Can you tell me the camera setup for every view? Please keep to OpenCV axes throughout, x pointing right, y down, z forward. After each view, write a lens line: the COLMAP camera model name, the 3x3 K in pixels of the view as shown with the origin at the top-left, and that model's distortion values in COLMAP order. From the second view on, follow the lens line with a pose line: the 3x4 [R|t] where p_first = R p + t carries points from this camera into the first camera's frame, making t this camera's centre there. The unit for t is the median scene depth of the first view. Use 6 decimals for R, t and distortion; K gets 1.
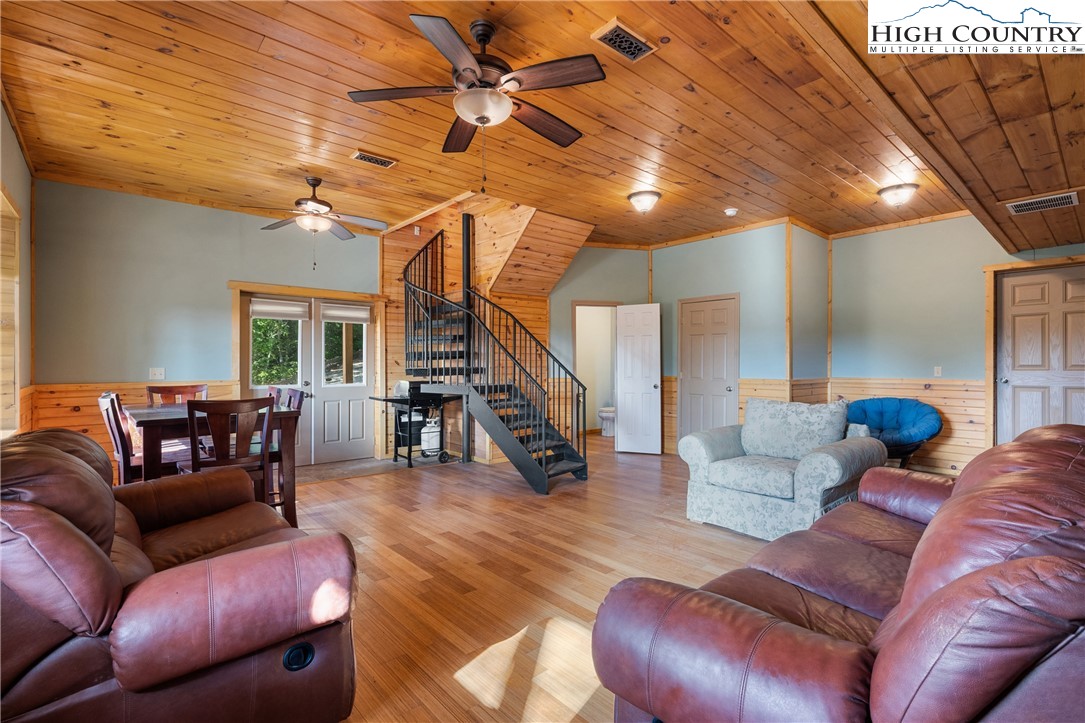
lens RADIAL K [[502.2, 0, 545.6], [0, 502.2, 364.7], [0, 0, 1]] dist [-0.001411, 0.000840]
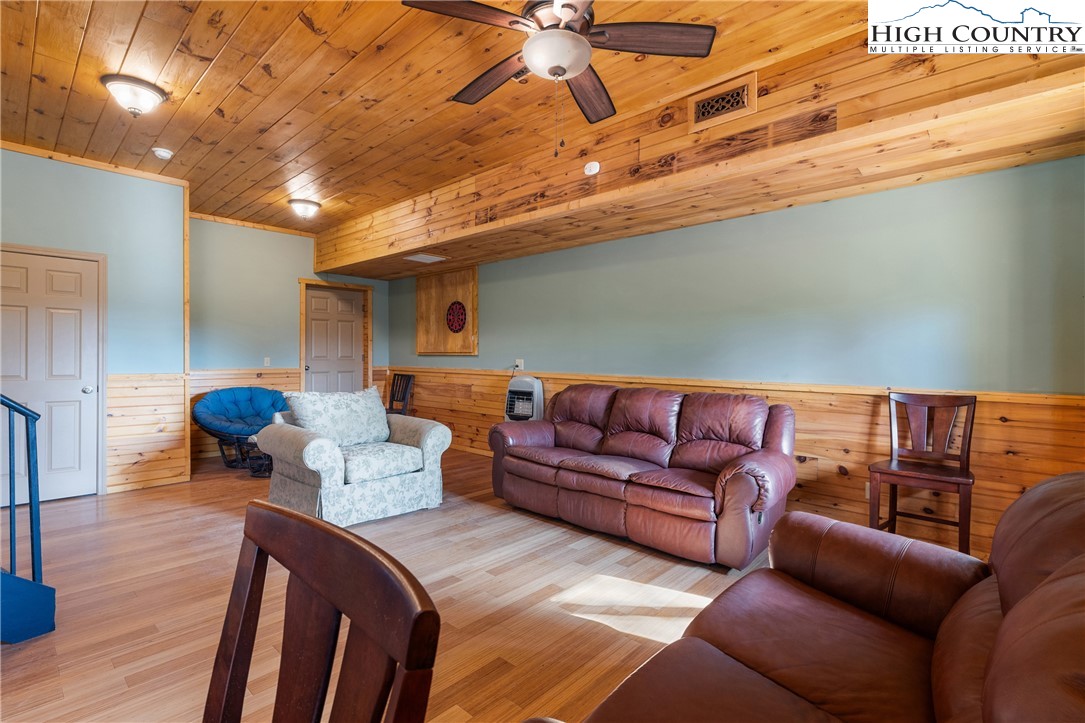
lens RADIAL K [[502.2, 0, 546.1], [0, 502.2, 357.5], [0, 0, 1]] dist [-0.001411, 0.000840]
pose [[-0.102376, -0.003747, 0.994739, -0.567587], [-0.003798, 0.999987, 0.003376, -0.003069], [-0.994738, -0.003433, -0.102389, 0.642413]]
